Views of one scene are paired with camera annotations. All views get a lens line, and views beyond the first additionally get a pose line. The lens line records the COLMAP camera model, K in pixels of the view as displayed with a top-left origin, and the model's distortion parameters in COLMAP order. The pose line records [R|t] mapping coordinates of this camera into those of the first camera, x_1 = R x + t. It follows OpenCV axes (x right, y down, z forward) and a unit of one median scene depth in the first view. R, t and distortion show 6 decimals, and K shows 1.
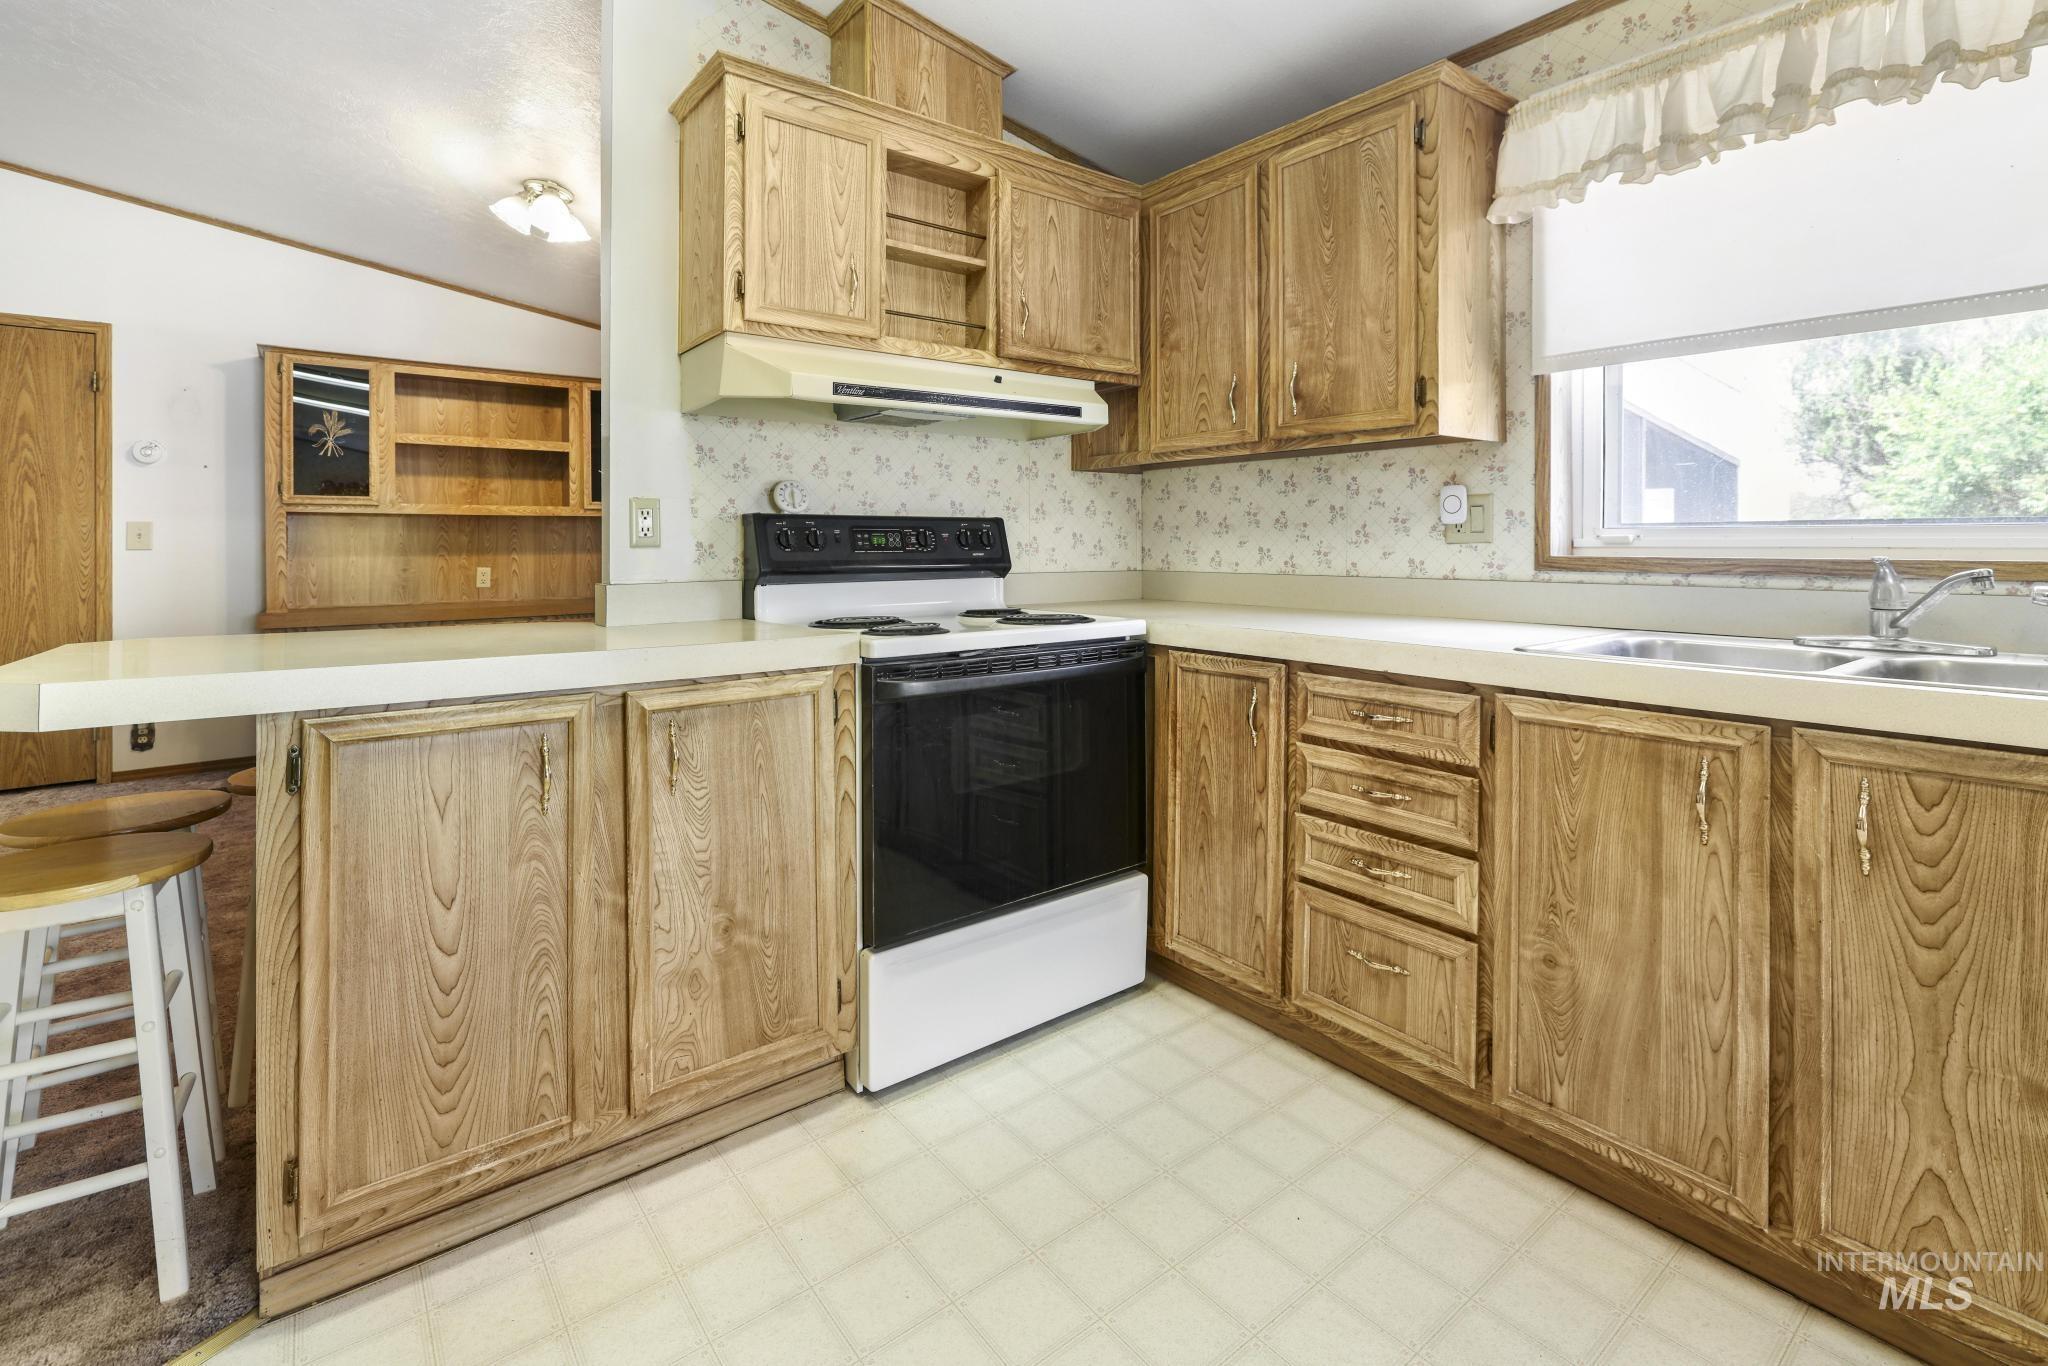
lens RADIAL K [[918.3, 0, 975.6], [0, 918.3, 541.8], [0, 0, 1]] dist [0.009083, -0.000030]
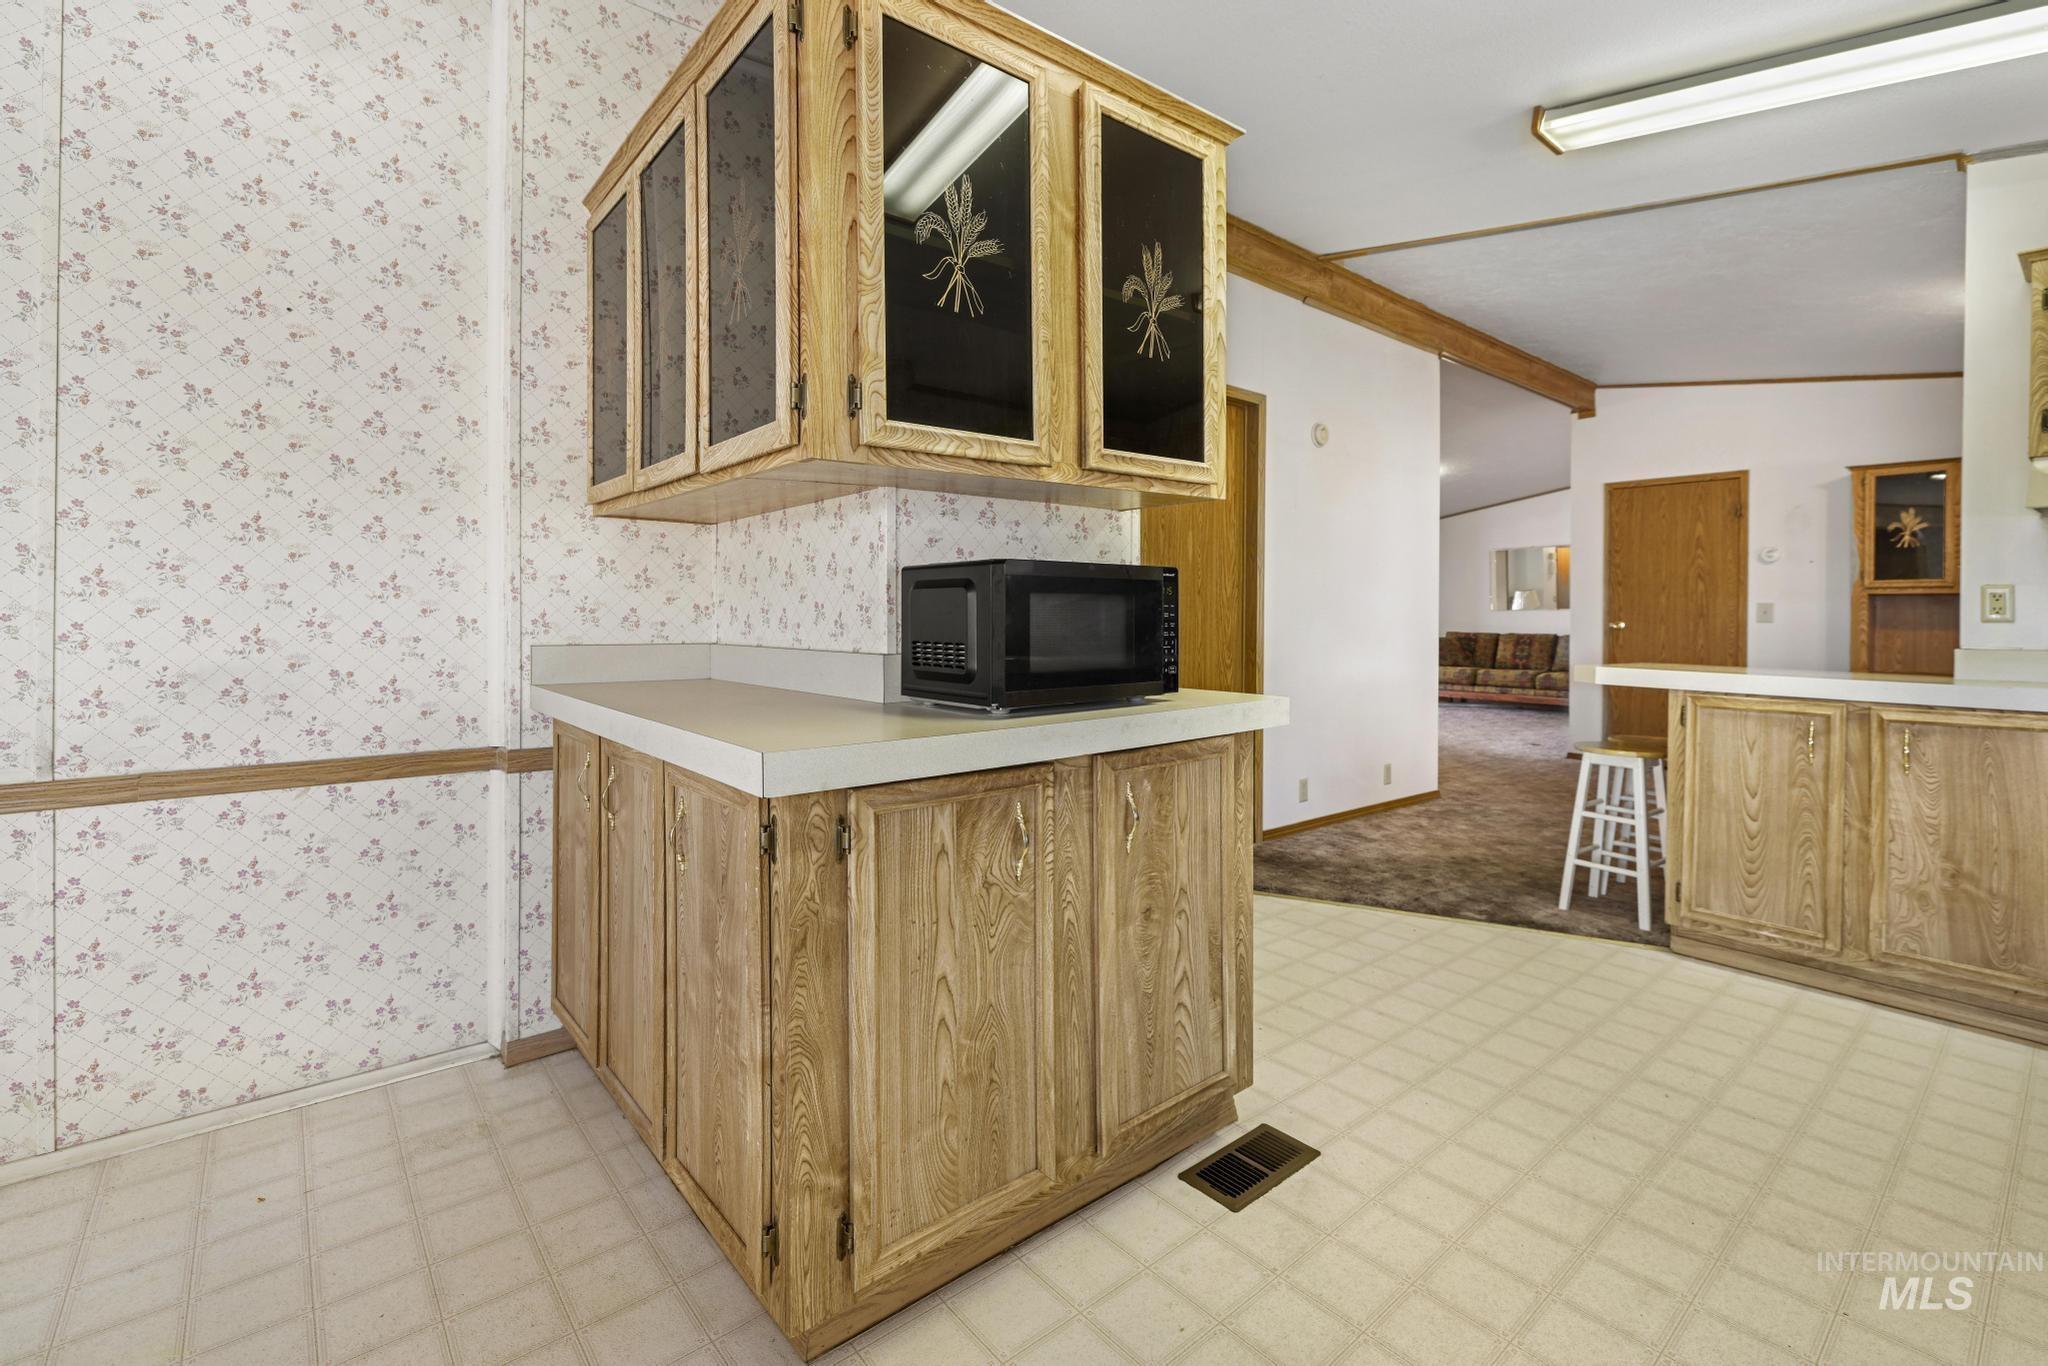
lens RADIAL K [[907.8, 0, 1012.8], [0, 907.8, 620.0], [0, 0, 1]] dist [0.001171, -0.000356]
pose [[0.044320, 0.016403, -0.998883, 0.997302], [-0.009852, 0.999824, 0.015981, -0.004232], [0.998969, 0.009133, 0.044474, -0.529489]]
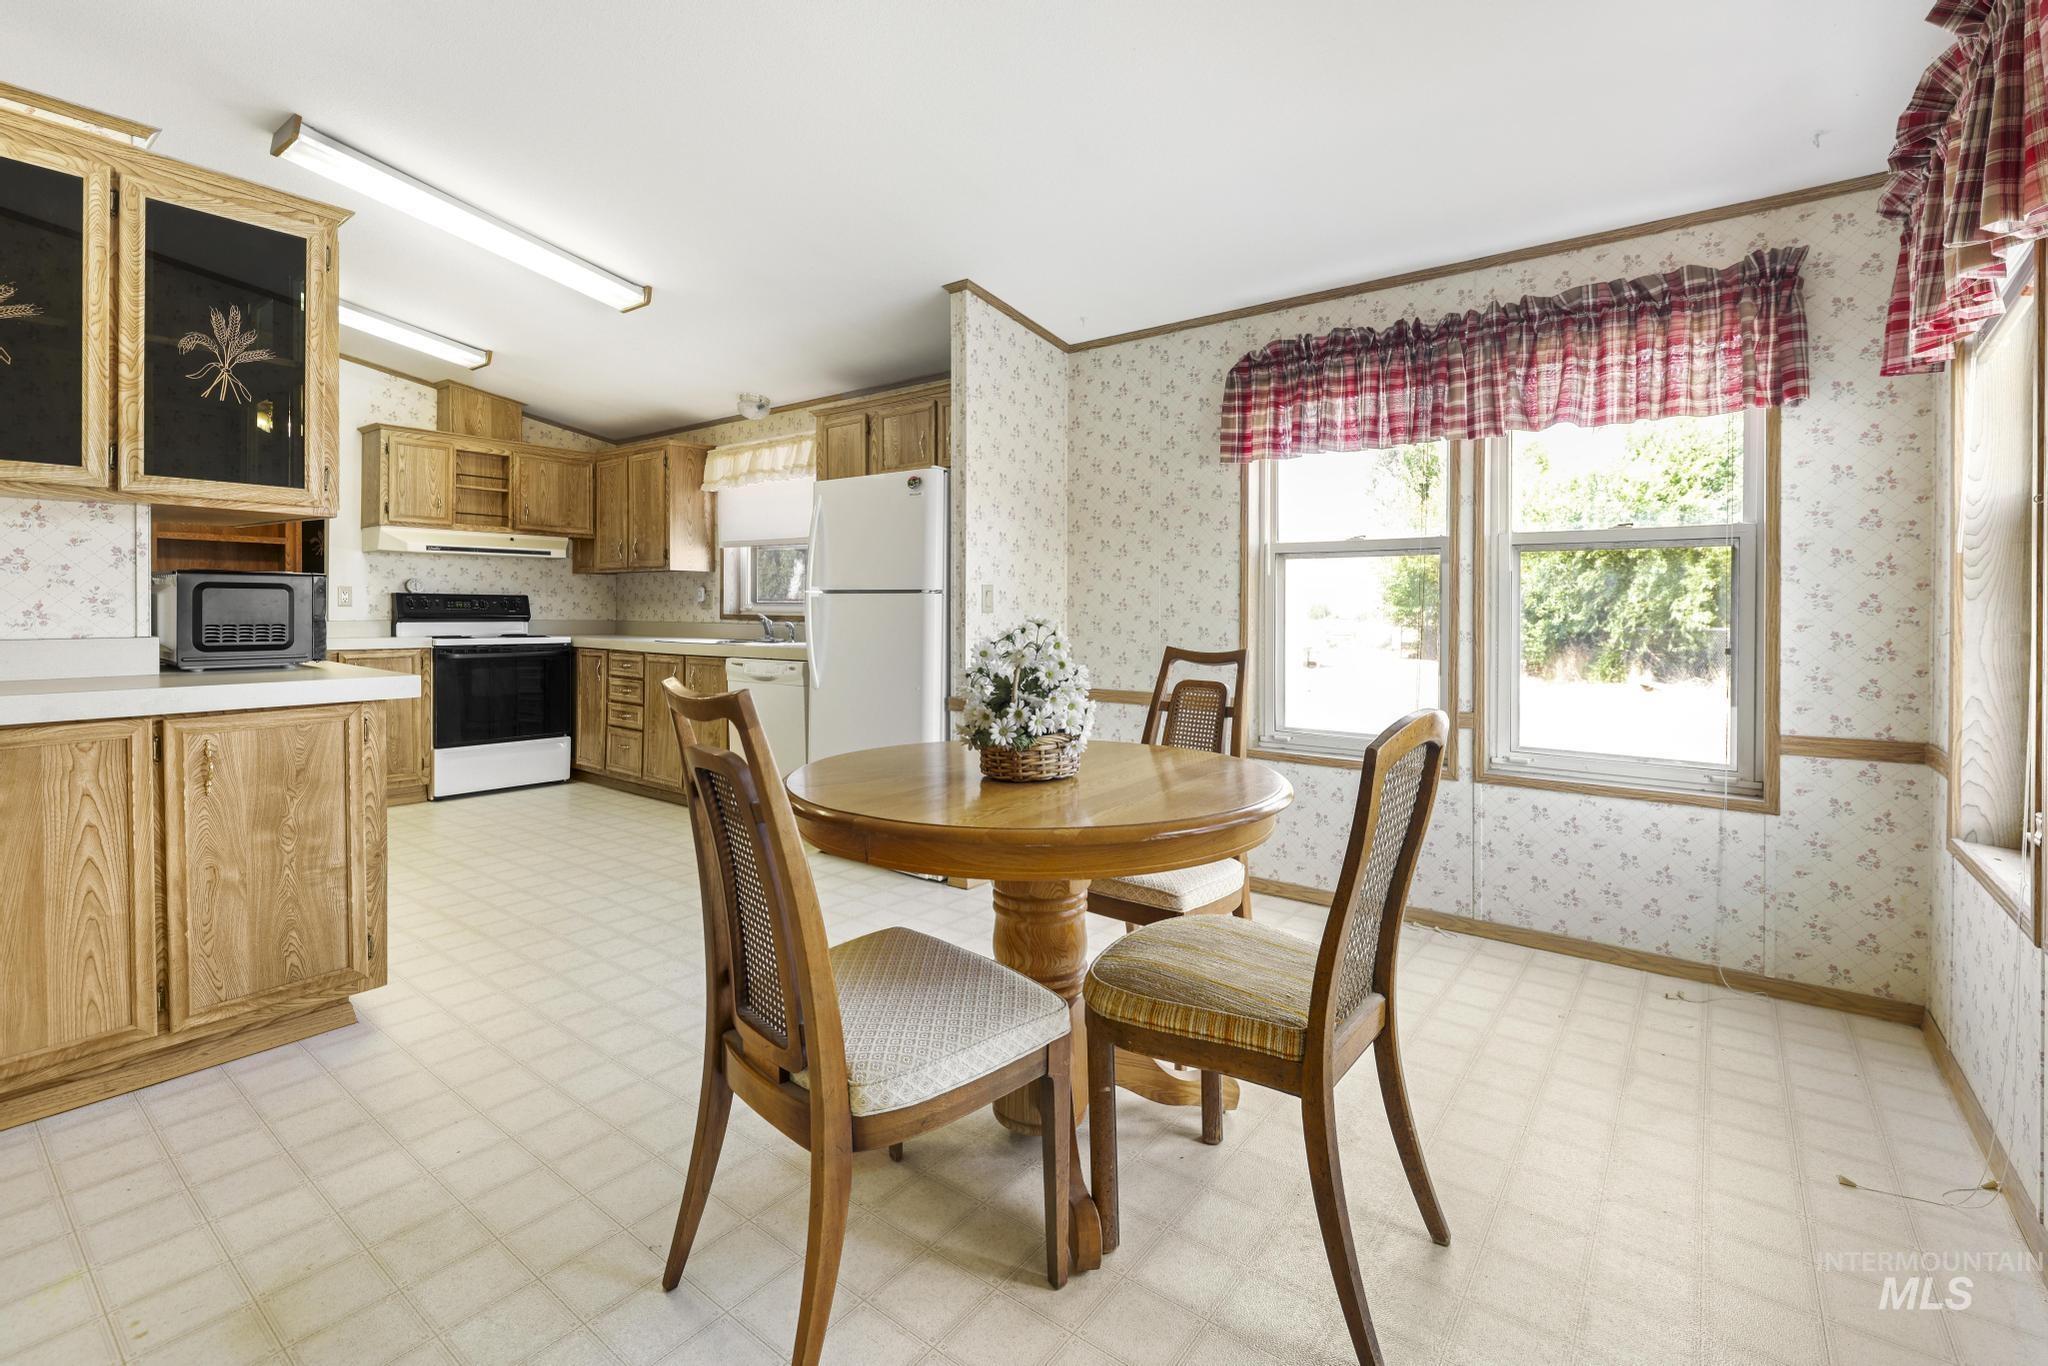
lens RADIAL K [[1010.5, 0, 1020.4], [0, 1010.5, 619.5], [0, 0, 1]] dist [0.029187, 0.000171]
pose [[0.970100, 0.010007, 0.242499, 0.836662], [-0.012232, 0.999896, 0.007673, -0.001710], [-0.242397, -0.010410, 0.970121, -2.399562]]
